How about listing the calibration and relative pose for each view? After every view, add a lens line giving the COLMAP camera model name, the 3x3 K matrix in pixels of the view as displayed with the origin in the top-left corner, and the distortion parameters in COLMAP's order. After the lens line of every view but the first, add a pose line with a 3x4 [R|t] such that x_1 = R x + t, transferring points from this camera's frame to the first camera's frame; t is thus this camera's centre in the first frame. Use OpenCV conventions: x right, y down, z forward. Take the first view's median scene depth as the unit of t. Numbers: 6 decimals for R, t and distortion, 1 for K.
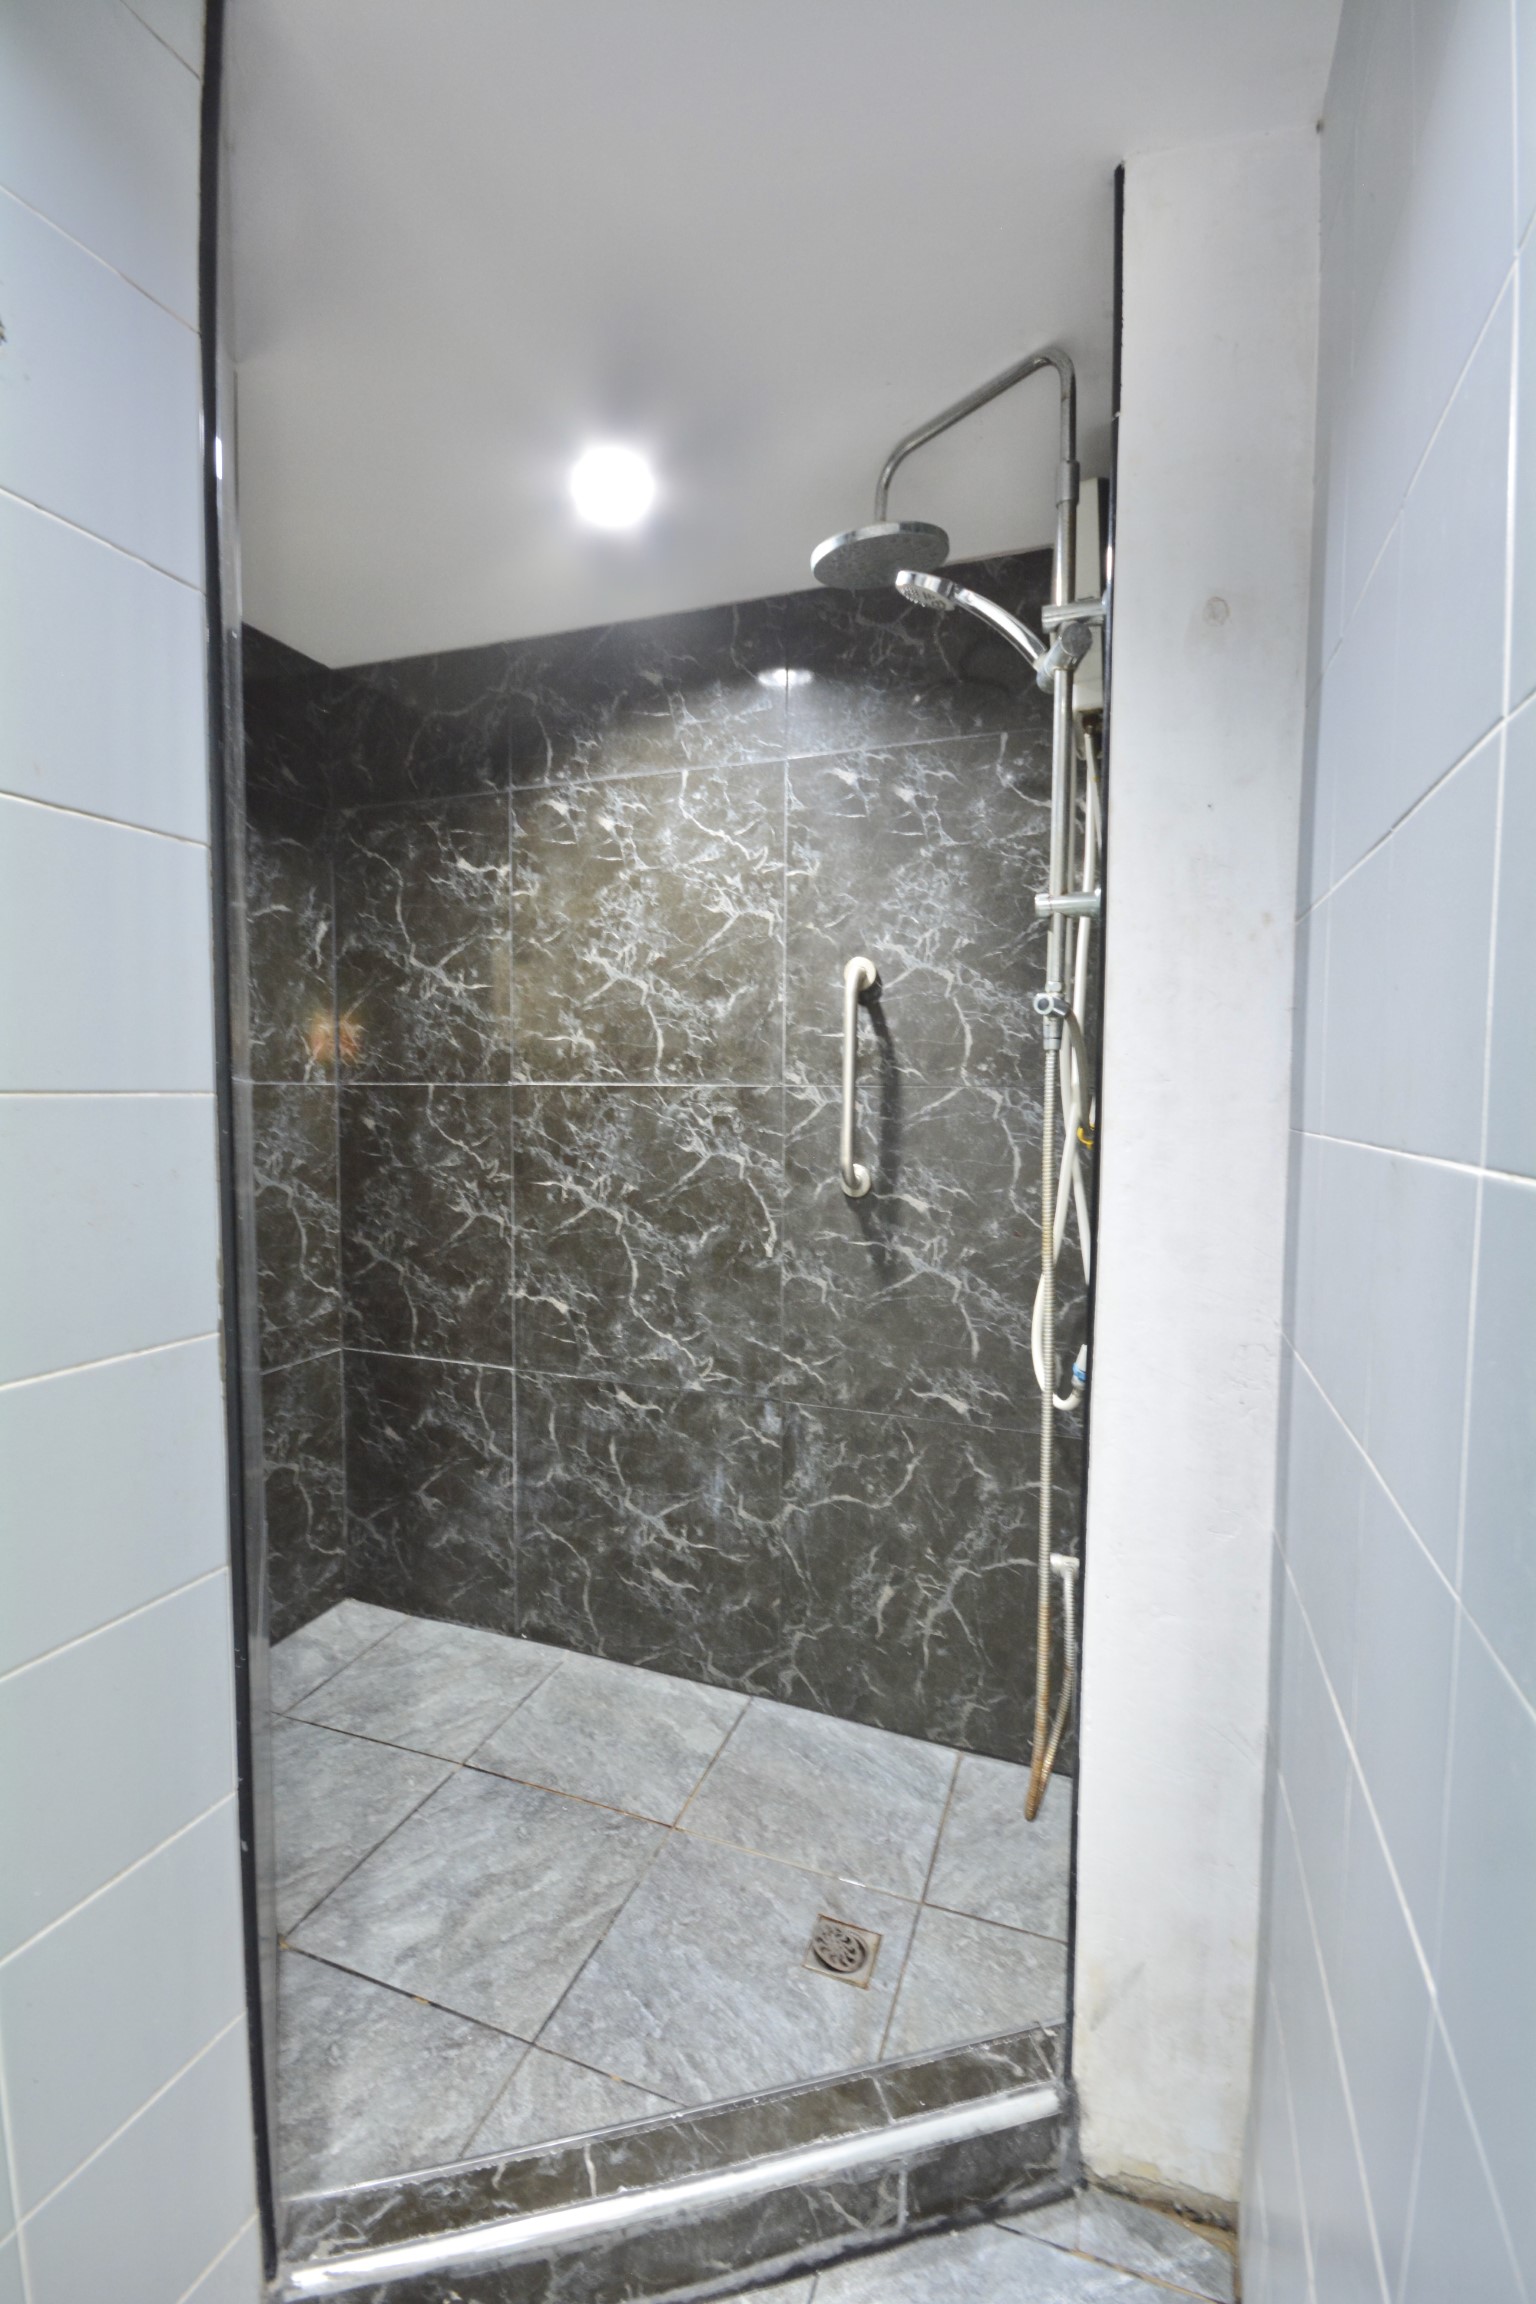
lens RADIAL K [[1012.8, 0, 778.3], [0, 1012.8, 1155.7], [0, 0, 1]] dist [0.010862, -0.013869]
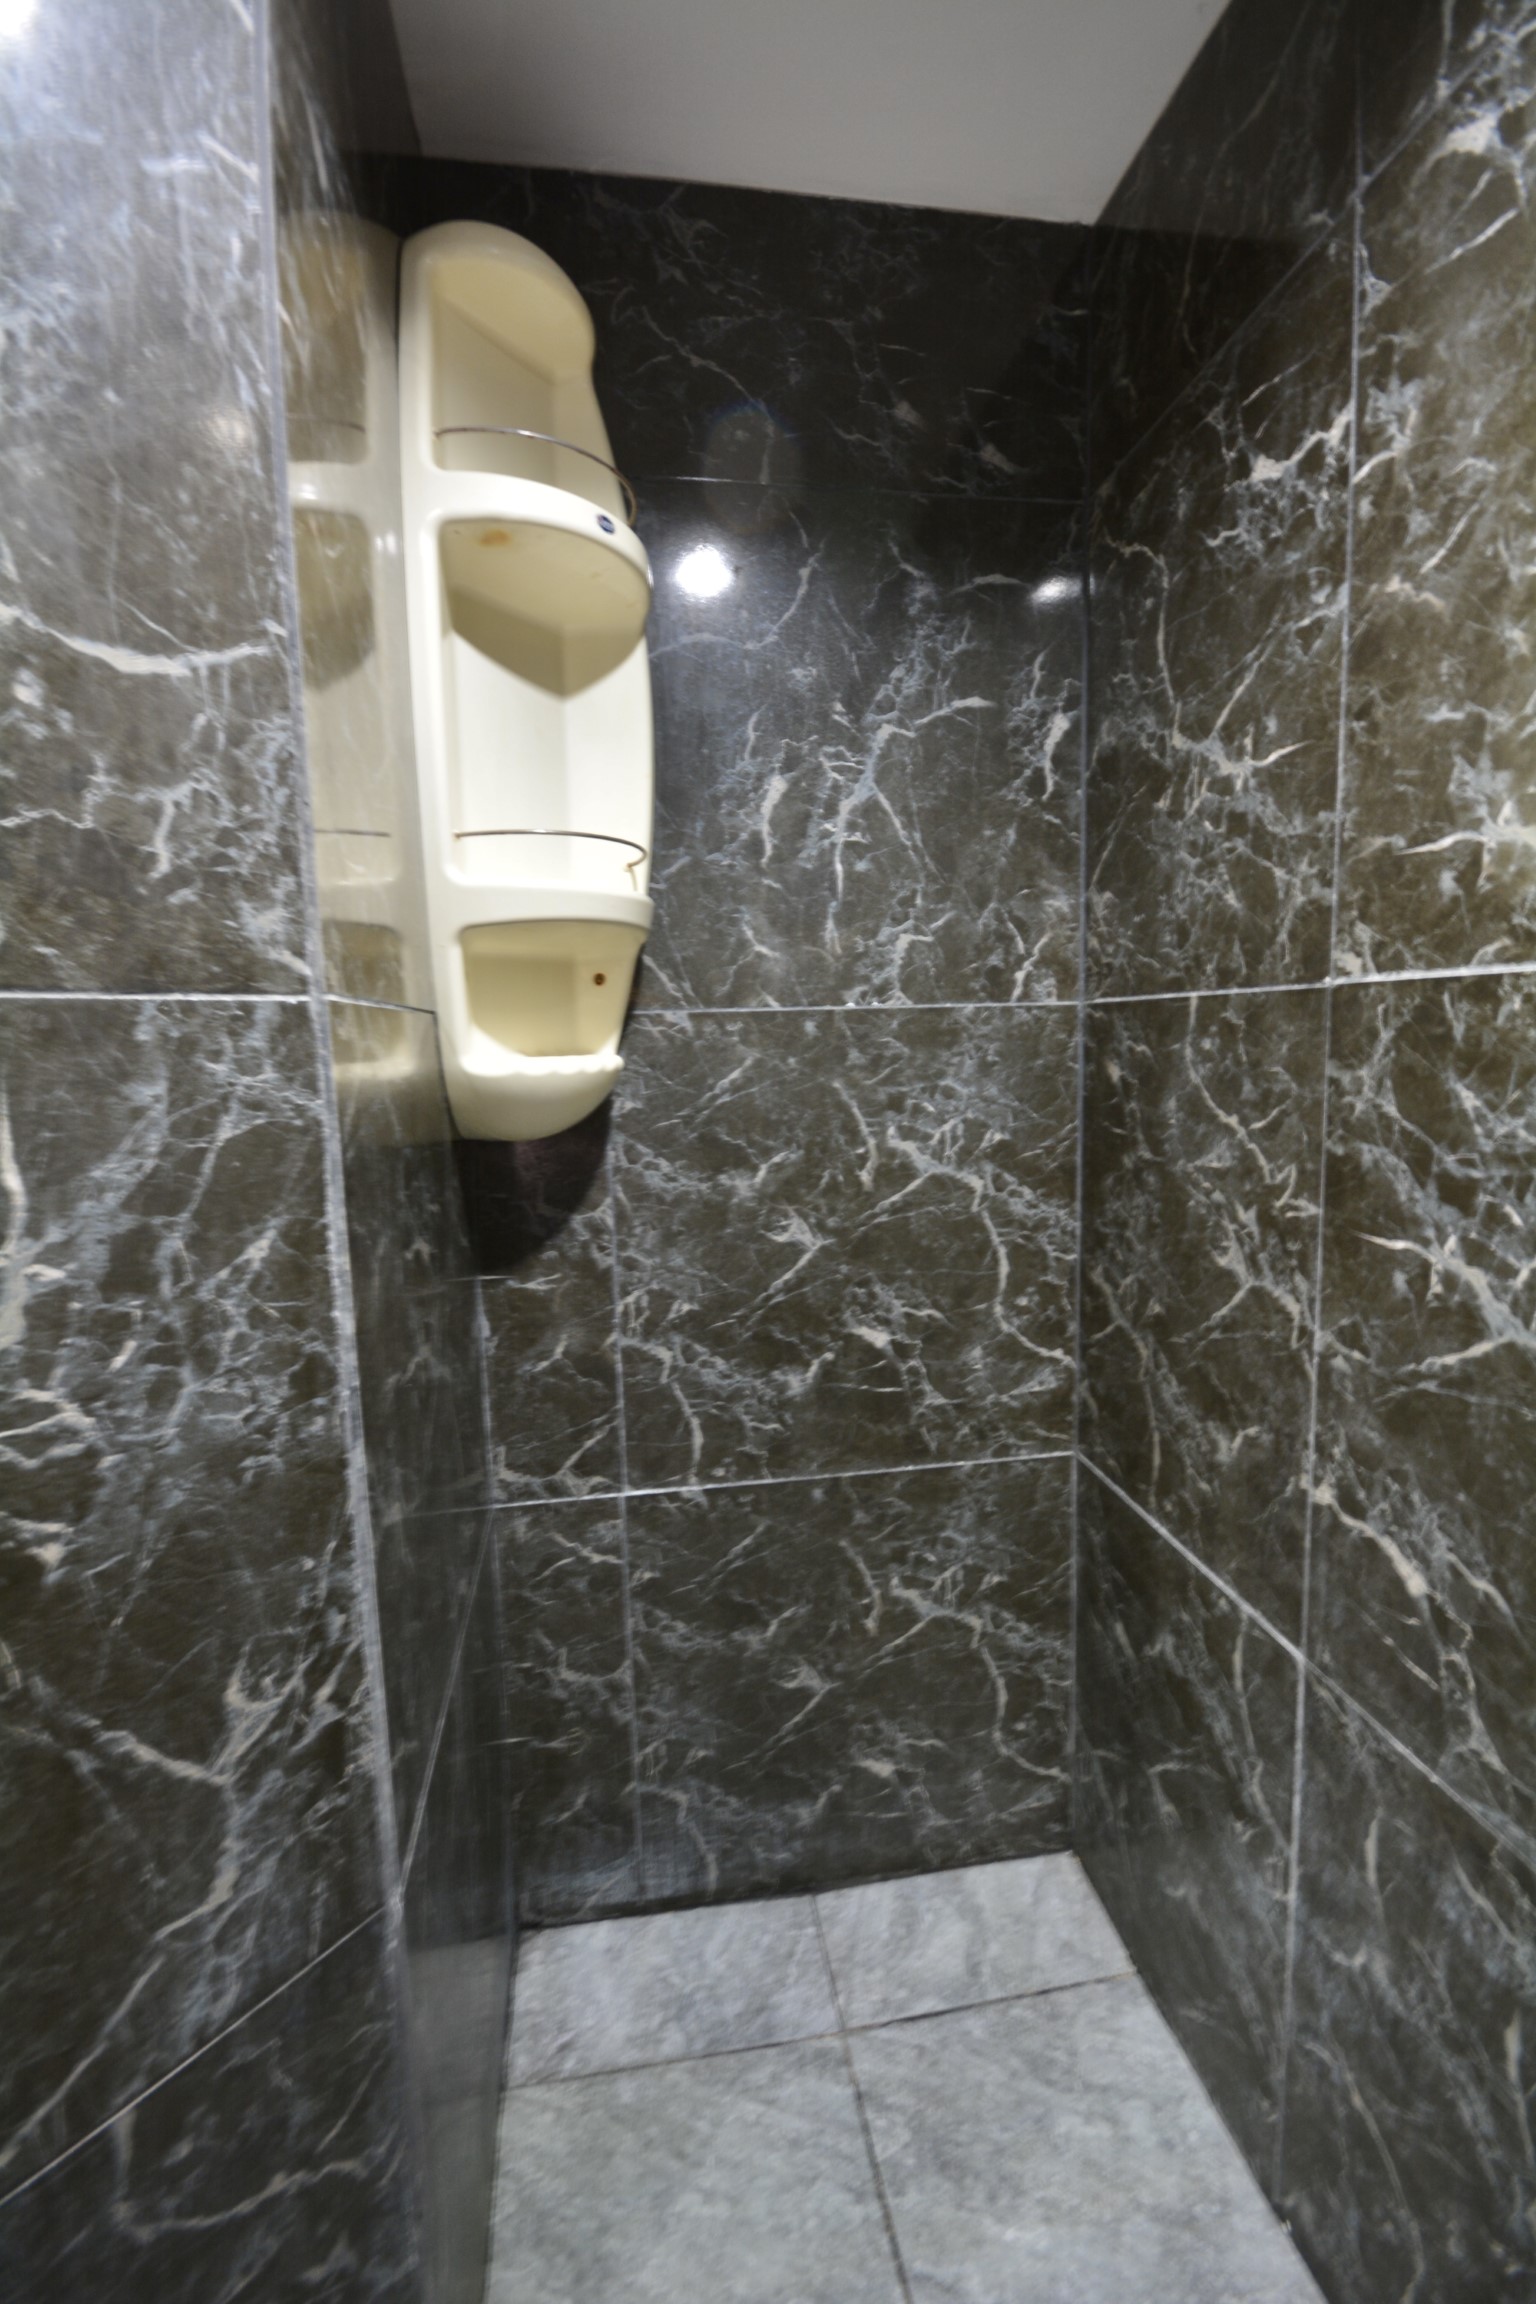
lens RADIAL K [[1012.8, 0, 779.1], [0, 1012.8, 1149.8], [0, 0, 1]] dist [0.010862, -0.013869]
pose [[0.483211, 0.082814, -0.871578, -0.013455], [-0.030537, 0.996505, 0.077754, -0.029117], [0.874971, -0.010956, 0.484051, 0.608071]]
